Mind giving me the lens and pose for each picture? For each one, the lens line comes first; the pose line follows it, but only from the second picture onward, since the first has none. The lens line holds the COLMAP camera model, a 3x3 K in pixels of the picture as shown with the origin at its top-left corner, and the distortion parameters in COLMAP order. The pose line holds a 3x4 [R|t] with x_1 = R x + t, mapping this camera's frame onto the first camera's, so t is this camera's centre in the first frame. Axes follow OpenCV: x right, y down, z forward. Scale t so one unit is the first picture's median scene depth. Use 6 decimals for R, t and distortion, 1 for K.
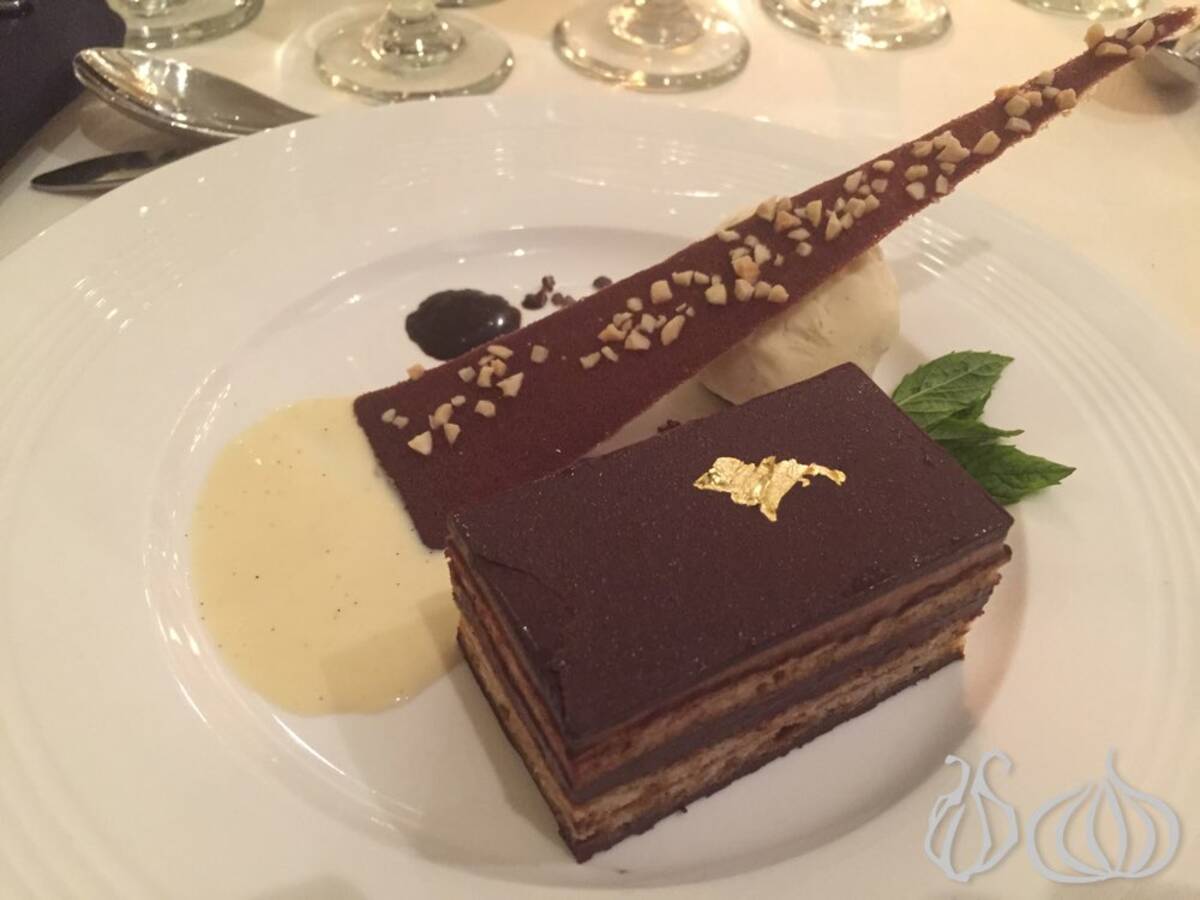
lens RADIAL K [[994.1, 0, 603.0], [0, 994.1, 465.9], [0, 0, 1]] dist [0.050213, -0.083905]
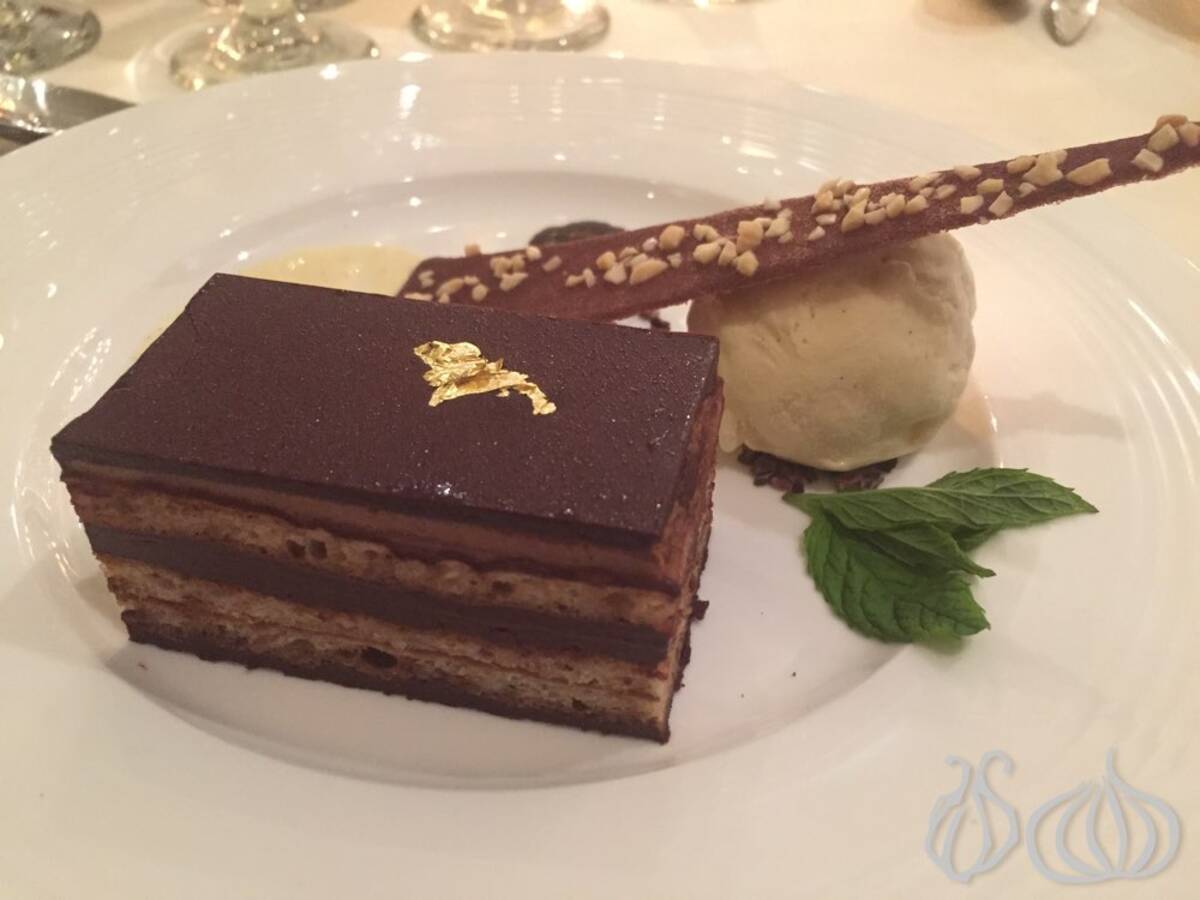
lens RADIAL K [[994.1, 0, 603.0], [0, 994.1, 465.9], [0, 0, 1]] dist [0.050213, -0.083905]
pose [[0.759551, 0.418185, -0.498200, 0.564513], [-0.464238, 0.885015, 0.035101, 0.001888], [0.455594, 0.204622, 0.866351, 0.260640]]
